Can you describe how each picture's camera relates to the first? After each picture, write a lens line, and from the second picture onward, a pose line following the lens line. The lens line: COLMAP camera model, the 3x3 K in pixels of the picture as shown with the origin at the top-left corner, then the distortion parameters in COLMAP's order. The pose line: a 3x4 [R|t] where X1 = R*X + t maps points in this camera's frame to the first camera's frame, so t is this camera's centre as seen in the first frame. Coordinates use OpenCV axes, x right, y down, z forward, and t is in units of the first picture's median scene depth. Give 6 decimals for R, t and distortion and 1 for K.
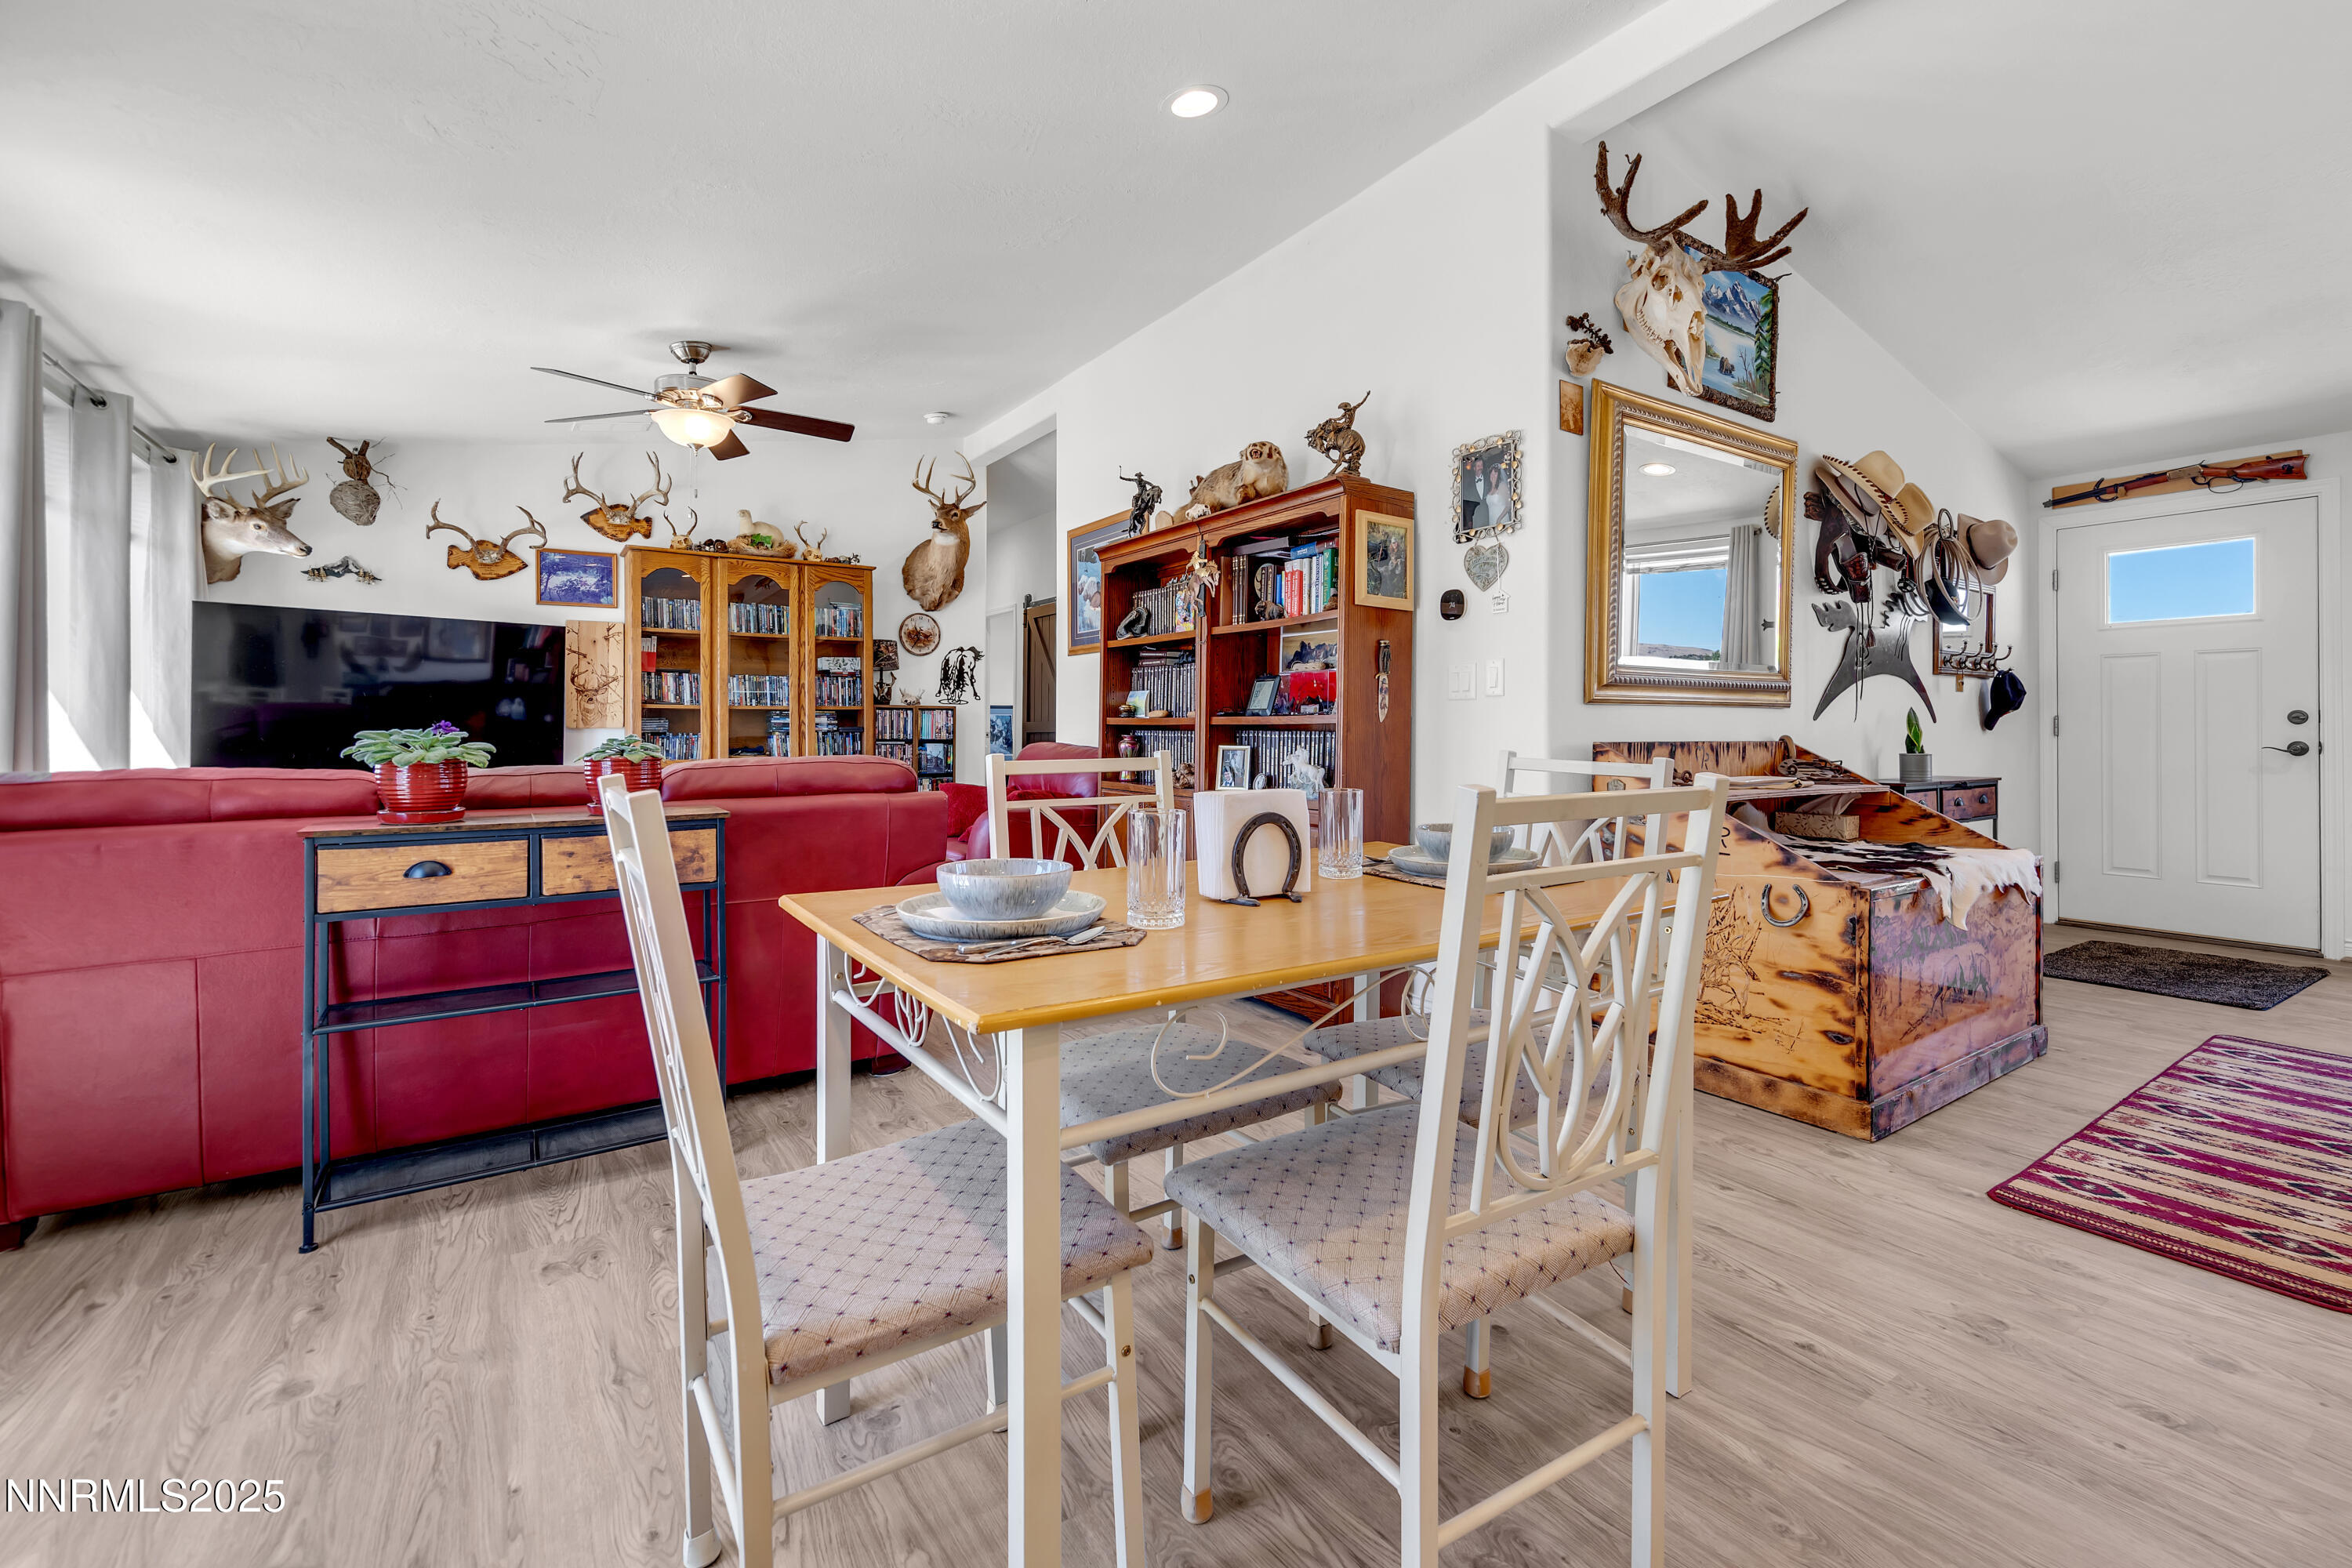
lens RADIAL K [[1015.3, 0, 1197.5], [0, 1015.3, 724.3], [0, 0, 1]] dist [0.005466, -0.000663]
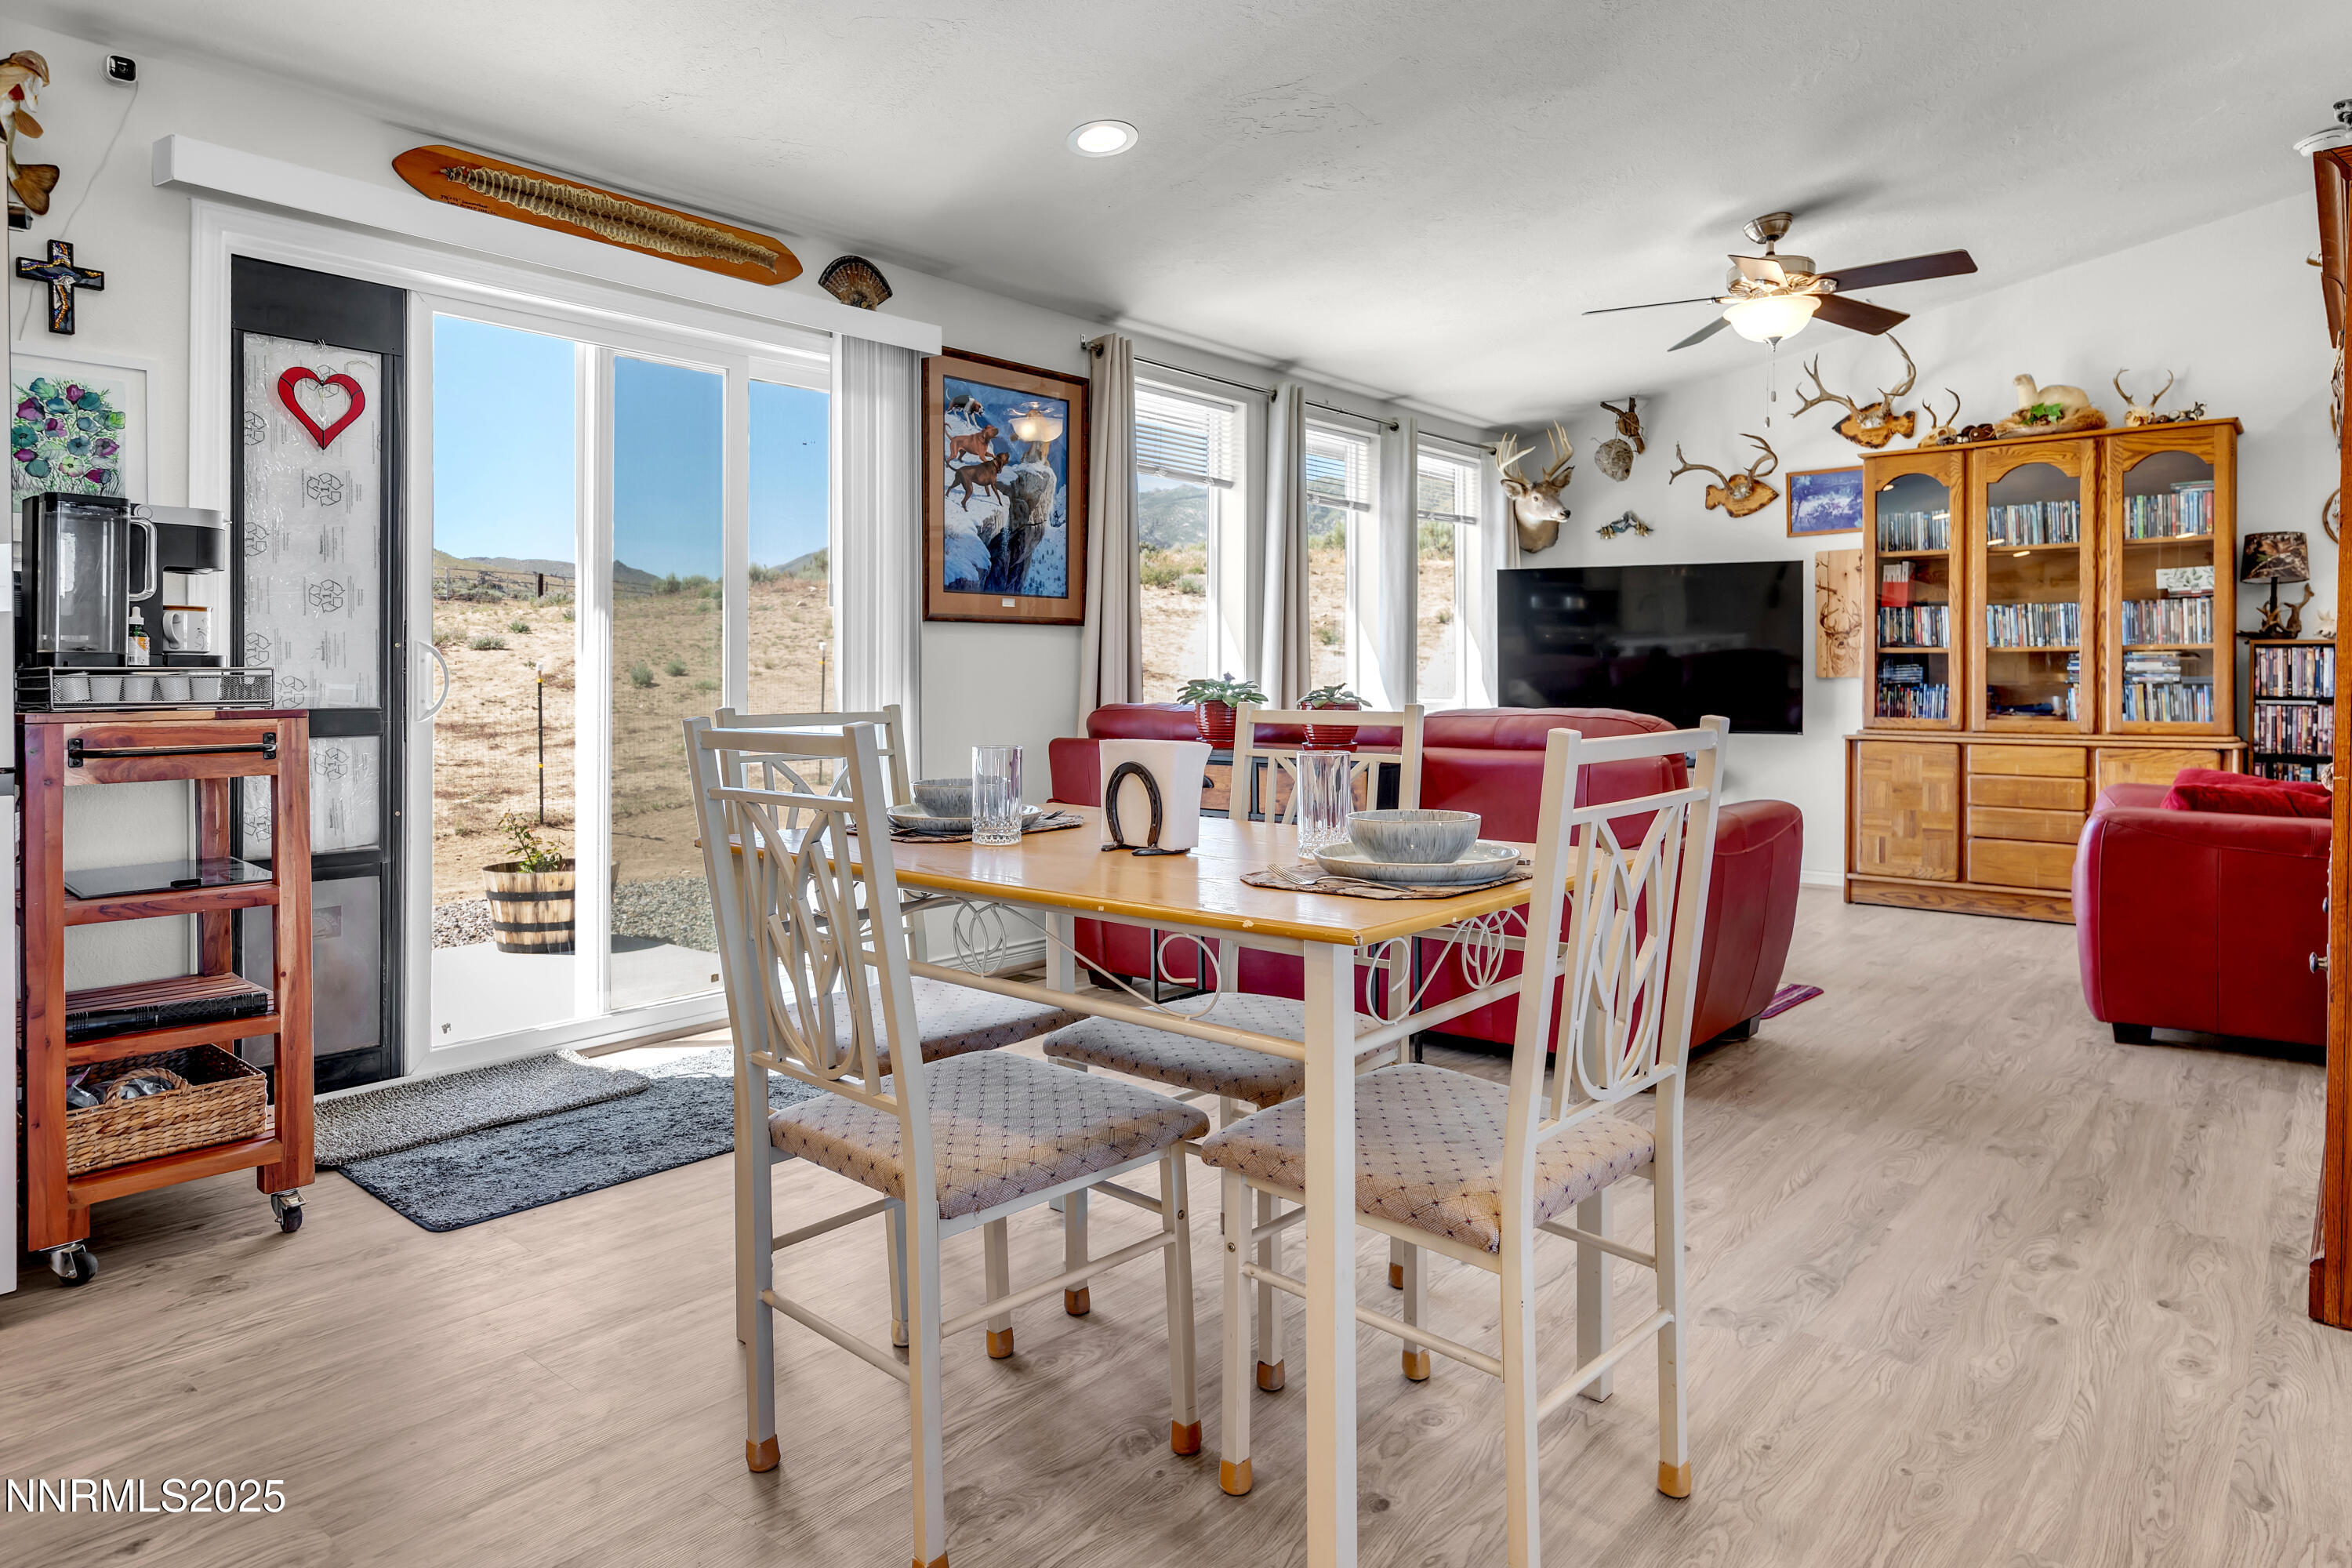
lens RADIAL K [[1394.5, 0, 1204.3], [0, 1394.5, 678.3], [0, 0, 1]] dist [0.007849, -0.000710]
pose [[0.272345, 0.001344, -0.962199, 0.424927], [0.002380, 0.999995, 0.002071, 0.000690], [0.962197, -0.002854, 0.272341, 0.208867]]
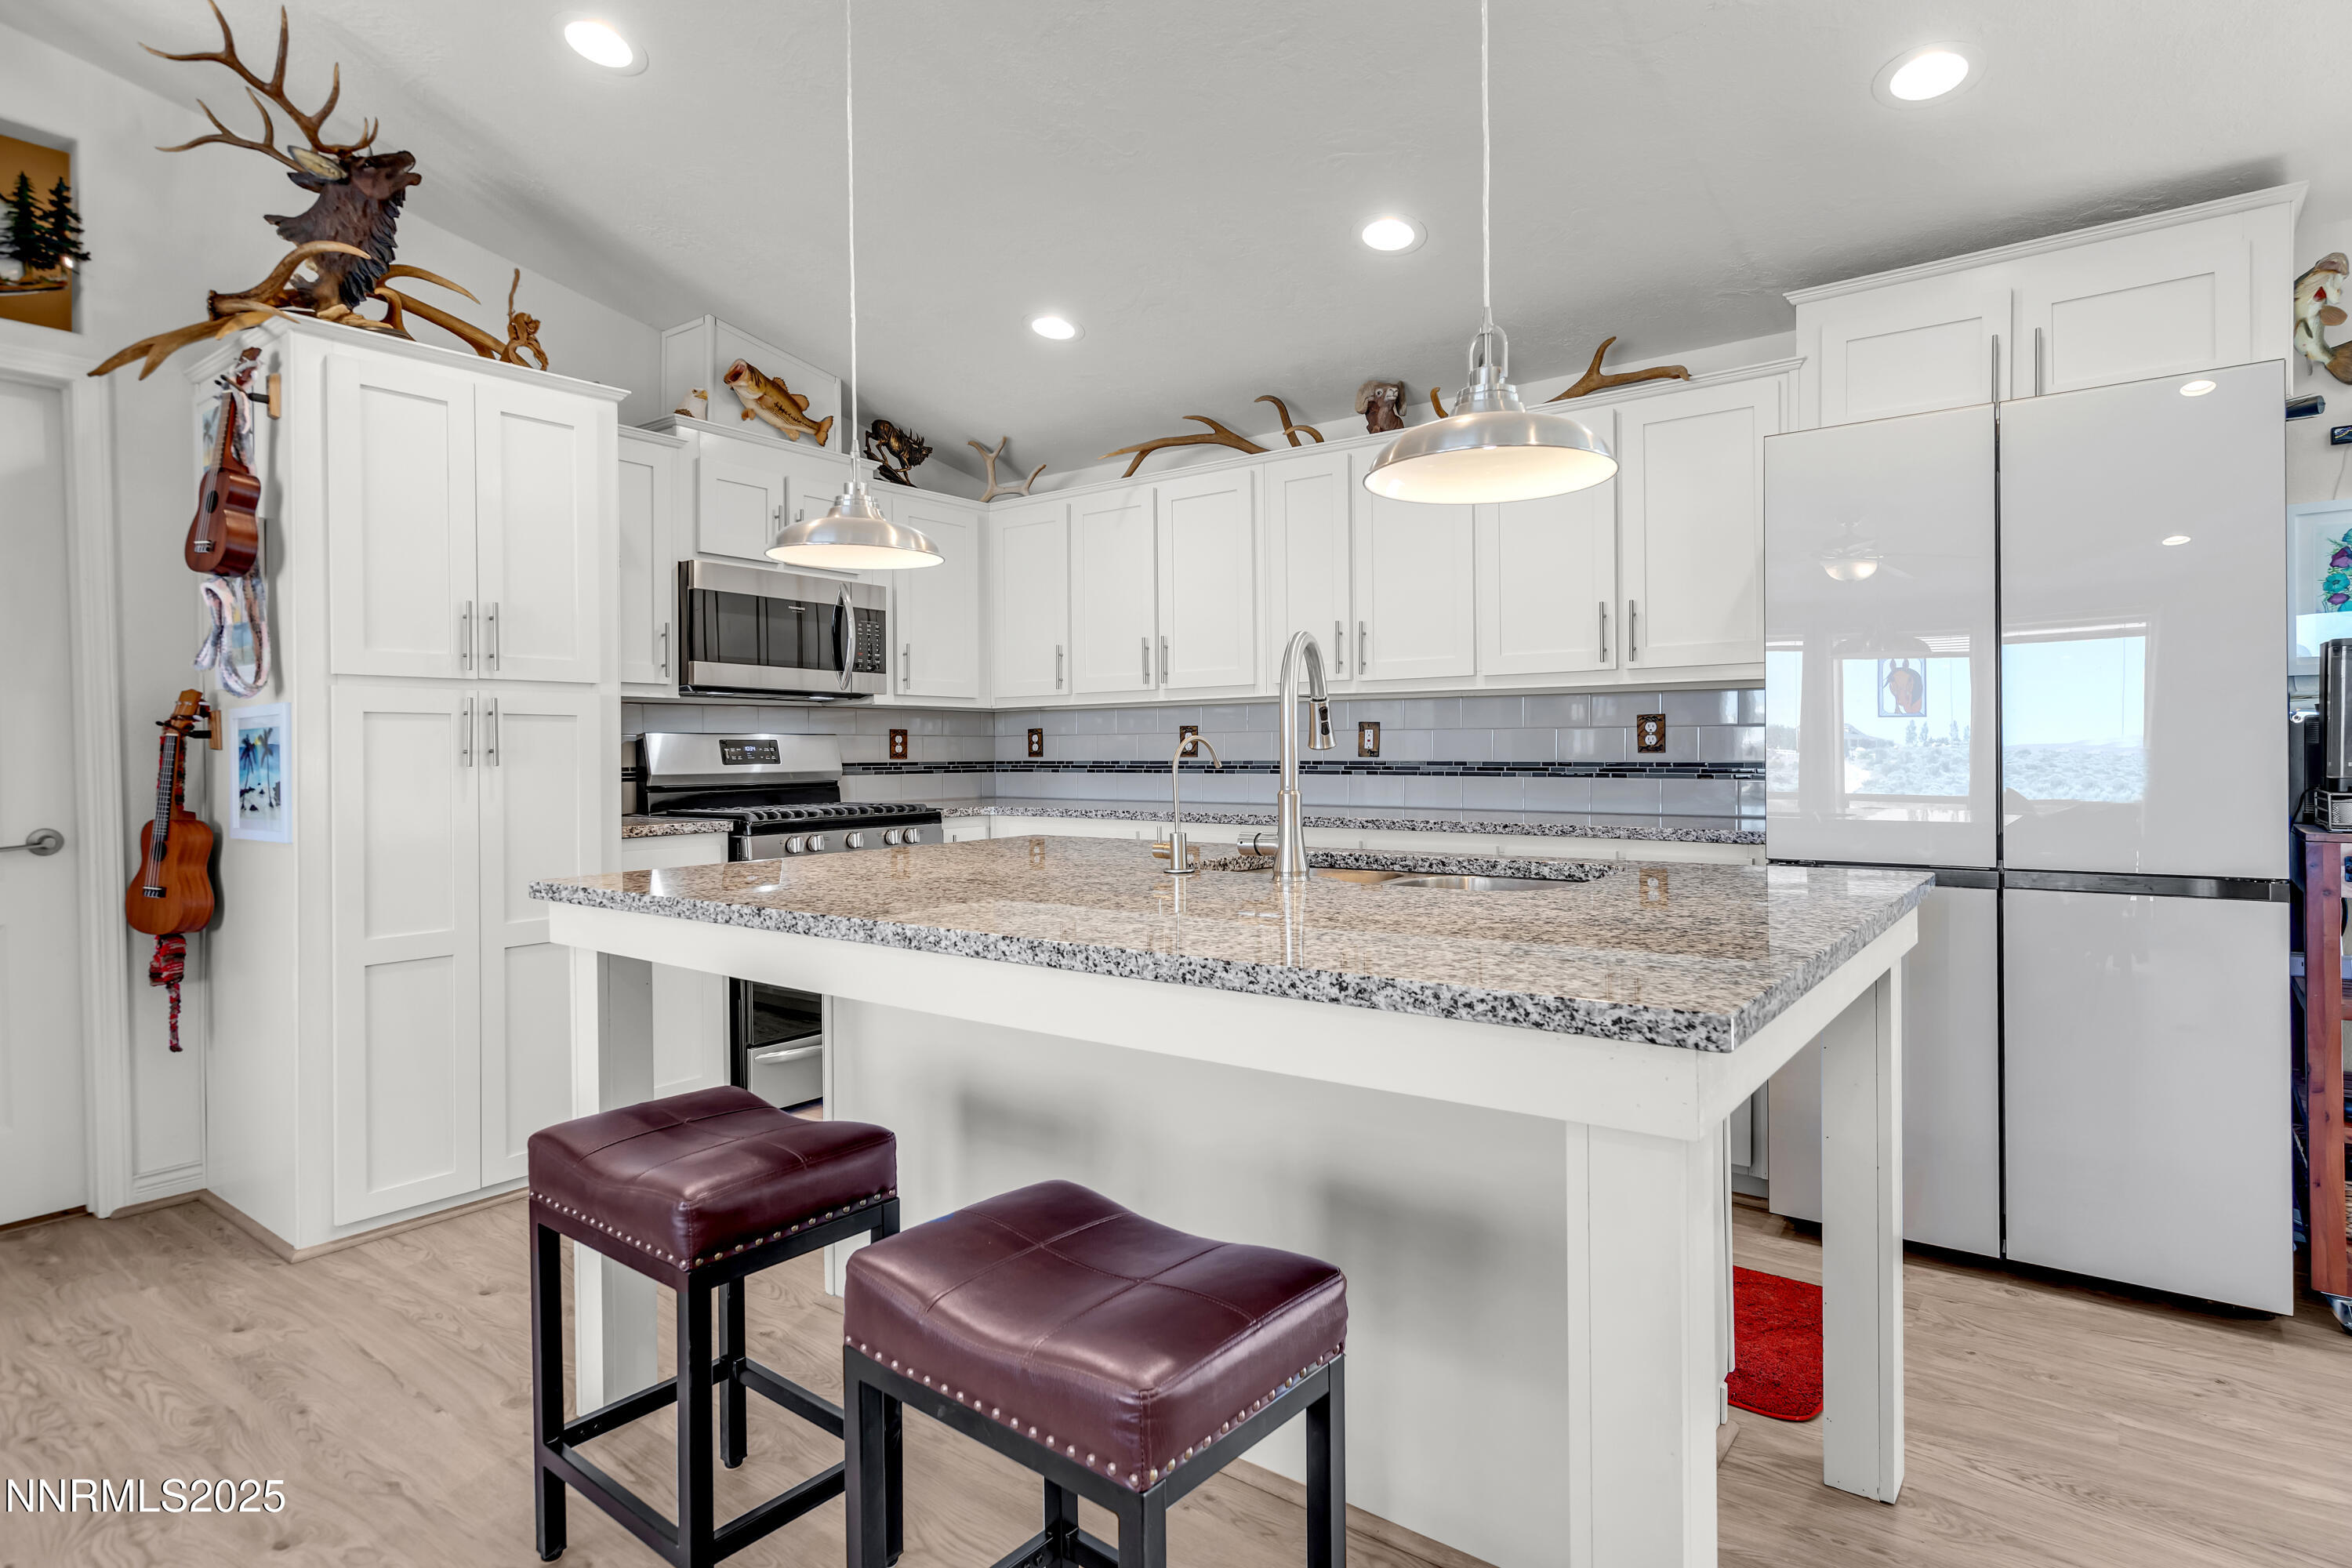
lens RADIAL K [[1228.0, 0, 1206.6], [0, 1228.0, 761.4], [0, 0, 1]] dist [0.009837, -0.000971]
pose [[-0.946095, 0.013216, -0.323620, 0.434510], [0.011415, 0.999907, 0.007463, -0.023965], [0.323688, 0.003367, -0.946158, 0.278040]]
